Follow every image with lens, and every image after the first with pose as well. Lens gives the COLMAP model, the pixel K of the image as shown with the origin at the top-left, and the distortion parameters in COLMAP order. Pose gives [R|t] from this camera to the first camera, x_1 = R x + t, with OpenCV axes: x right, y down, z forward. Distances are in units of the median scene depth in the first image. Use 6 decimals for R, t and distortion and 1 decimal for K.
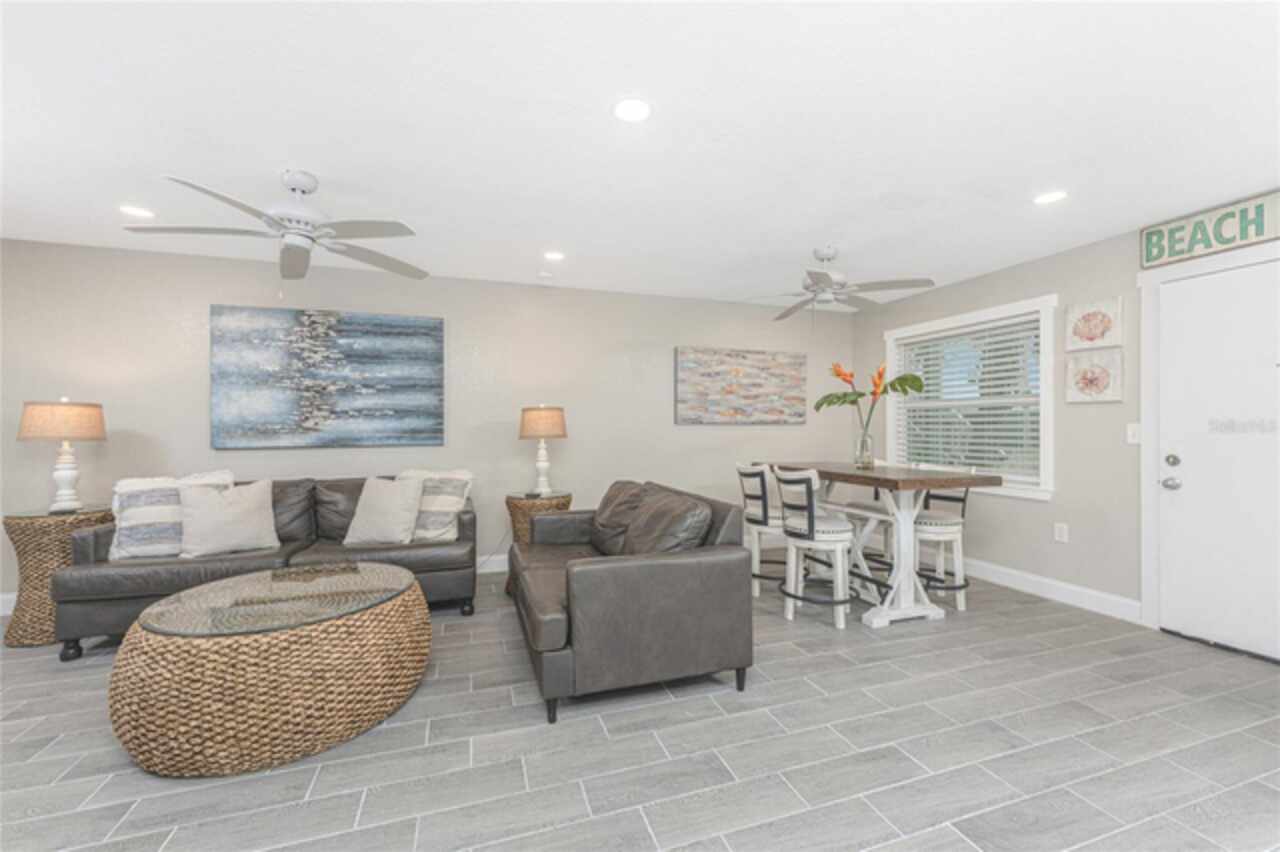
lens RADIAL K [[510.4, 0, 640.6], [0, 510.4, 426.4], [0, 0, 1]] dist [0.006888, 0.001176]
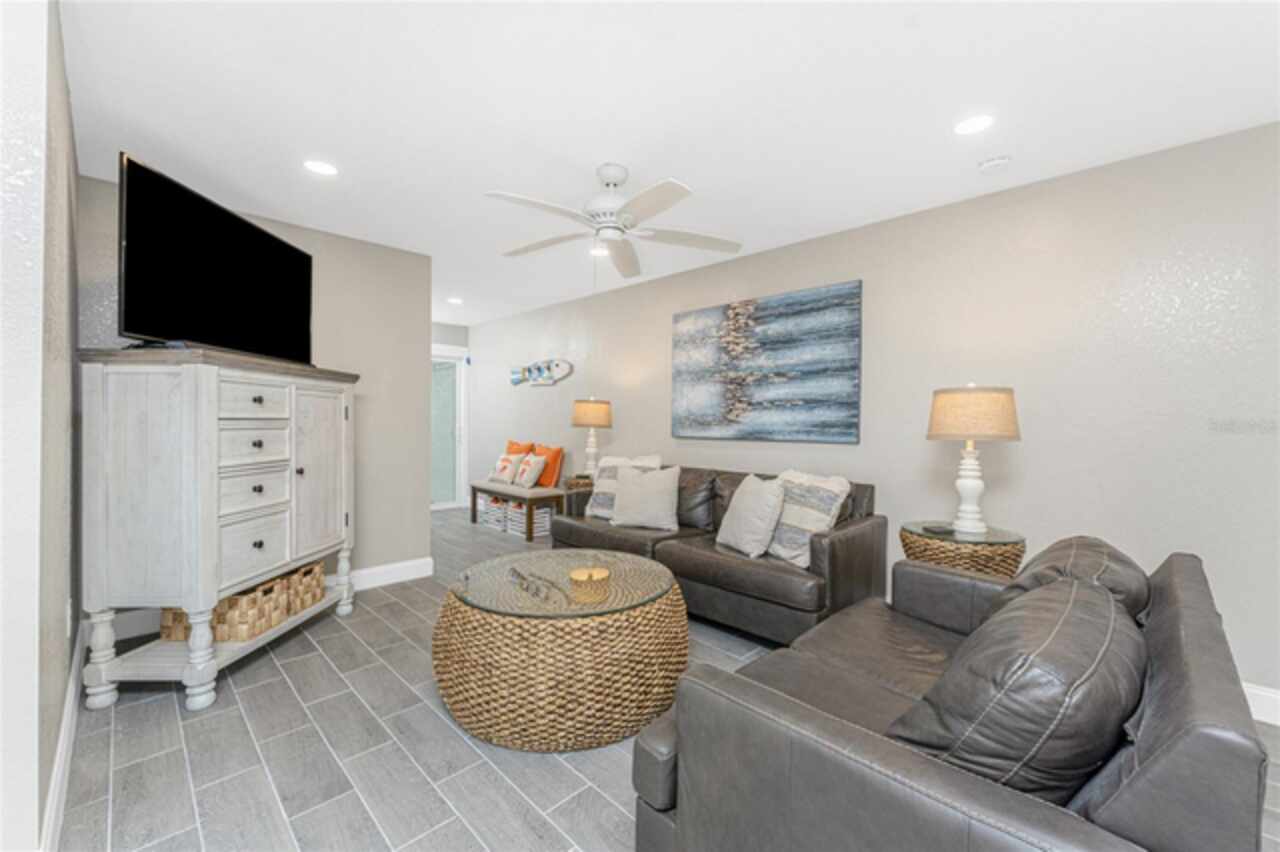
lens RADIAL K [[510.4, 0, 639.8], [0, 510.4, 426.4], [0, 0, 1]] dist [0.006888, 0.001176]
pose [[0.444017, 0.018824, -0.895821, 0.175223], [-0.009652, 0.999822, 0.016225, 0.001367], [0.895967, 0.001442, 0.444119, 0.386669]]
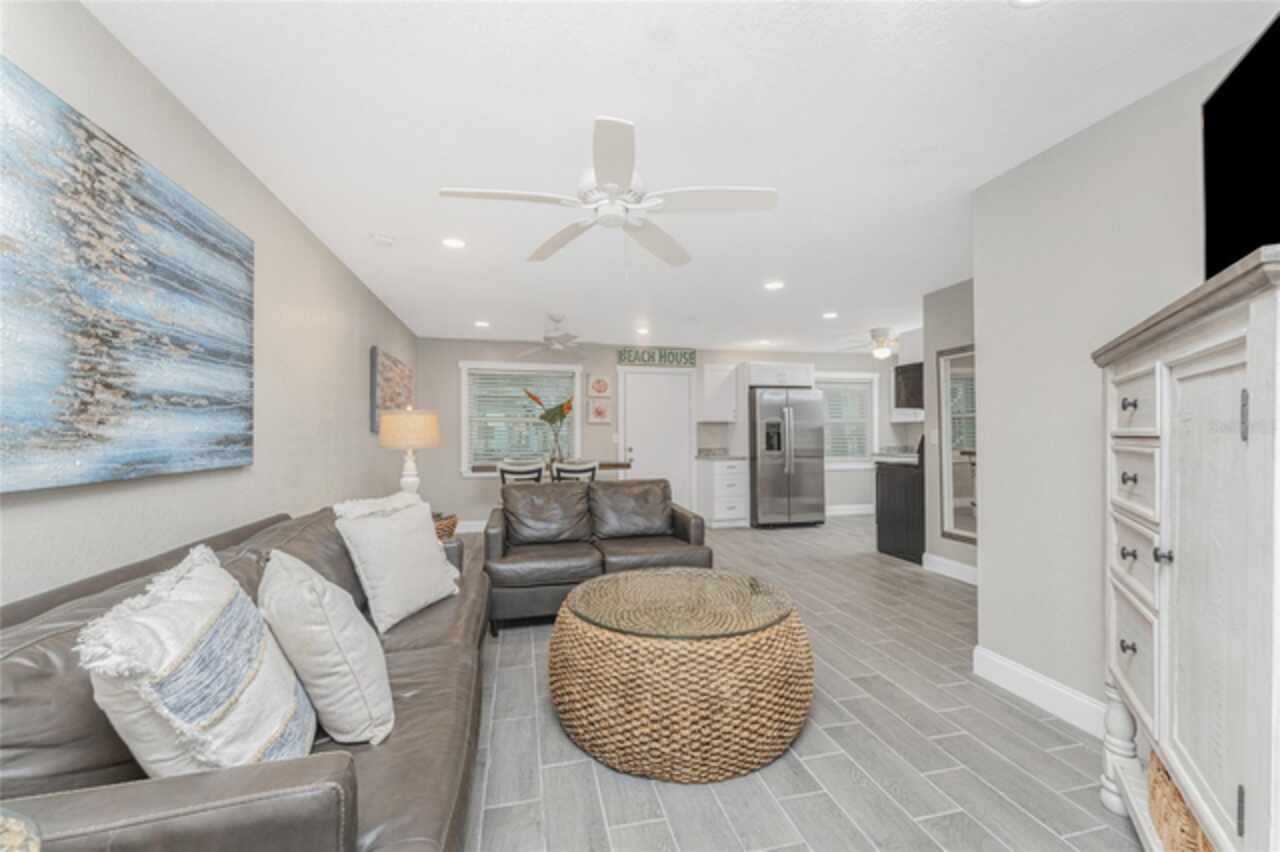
lens RADIAL K [[510.4, 0, 642.5], [0, 510.4, 431.8], [0, 0, 1]] dist [0.006888, 0.001176]
pose [[0.100388, 0.010618, 0.994892, -0.977223], [0.001135, 0.999941, -0.010787, 0.006809], [-0.994948, 0.002212, 0.100370, 0.557268]]
